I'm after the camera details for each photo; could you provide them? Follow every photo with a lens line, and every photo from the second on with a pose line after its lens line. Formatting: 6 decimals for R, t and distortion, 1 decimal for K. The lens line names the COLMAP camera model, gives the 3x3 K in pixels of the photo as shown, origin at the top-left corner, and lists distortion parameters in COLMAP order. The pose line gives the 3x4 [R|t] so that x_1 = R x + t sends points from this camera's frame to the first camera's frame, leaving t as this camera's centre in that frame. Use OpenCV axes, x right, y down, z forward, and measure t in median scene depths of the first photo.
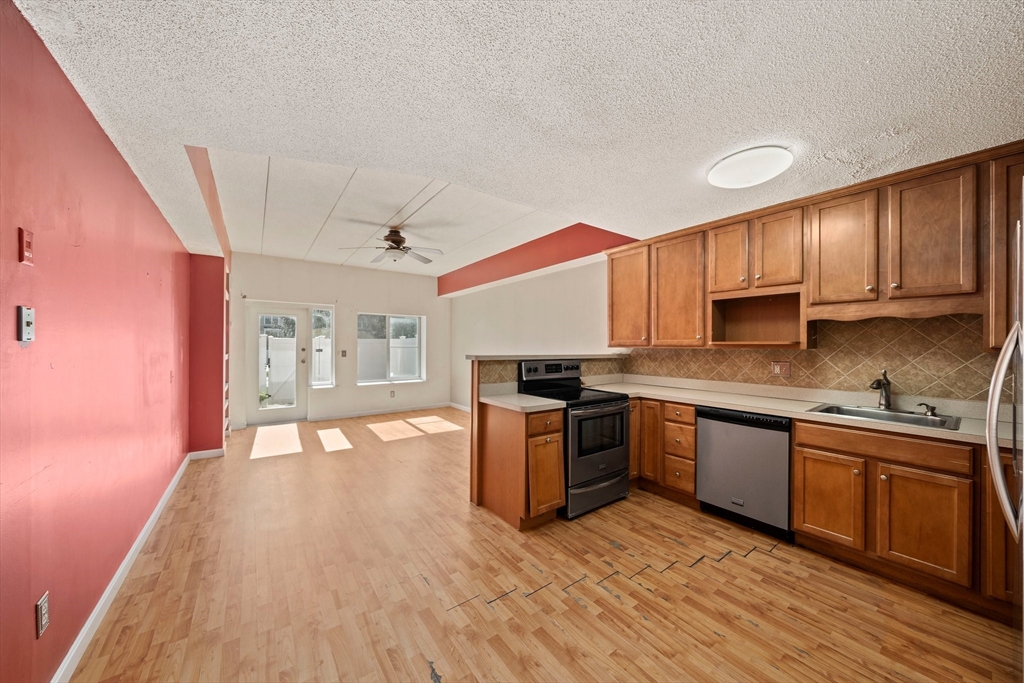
lens RADIAL K [[351.4, 0, 504.1], [0, 351.4, 343.4], [0, 0, 1]] dist [-0.004225, -0.000294]
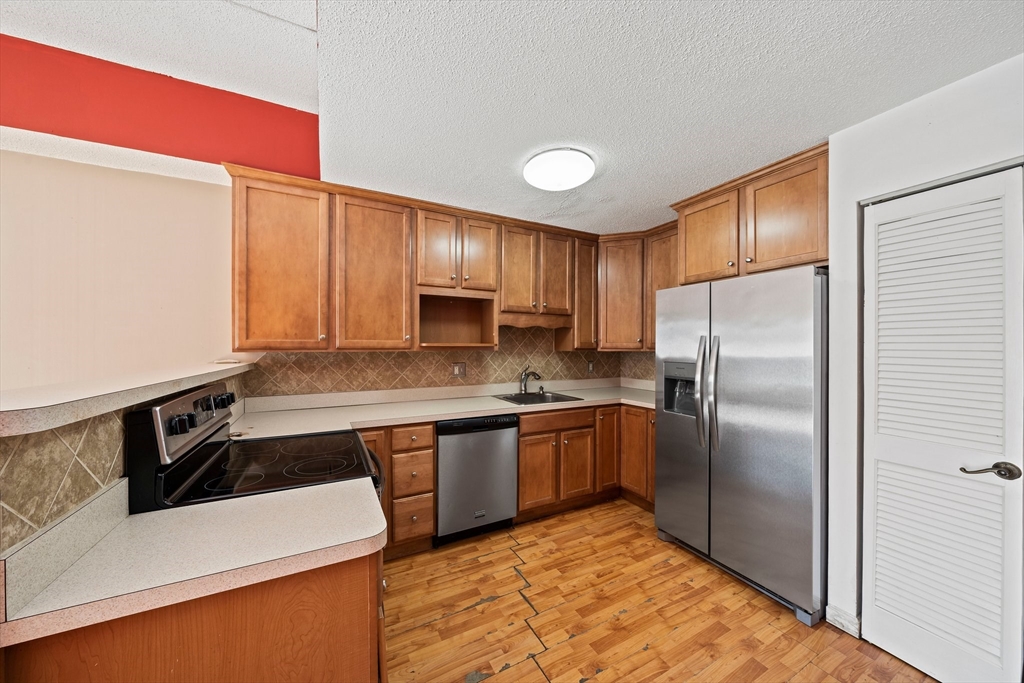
lens RADIAL K [[351.4, 0, 506.7], [0, 351.4, 346.9], [0, 0, 1]] dist [-0.004225, -0.000294]
pose [[0.139056, -0.006037, 0.990266, -0.219147], [-0.005451, 0.999962, 0.006862, -0.002827], [-0.990270, -0.006352, 0.139018, 0.693803]]
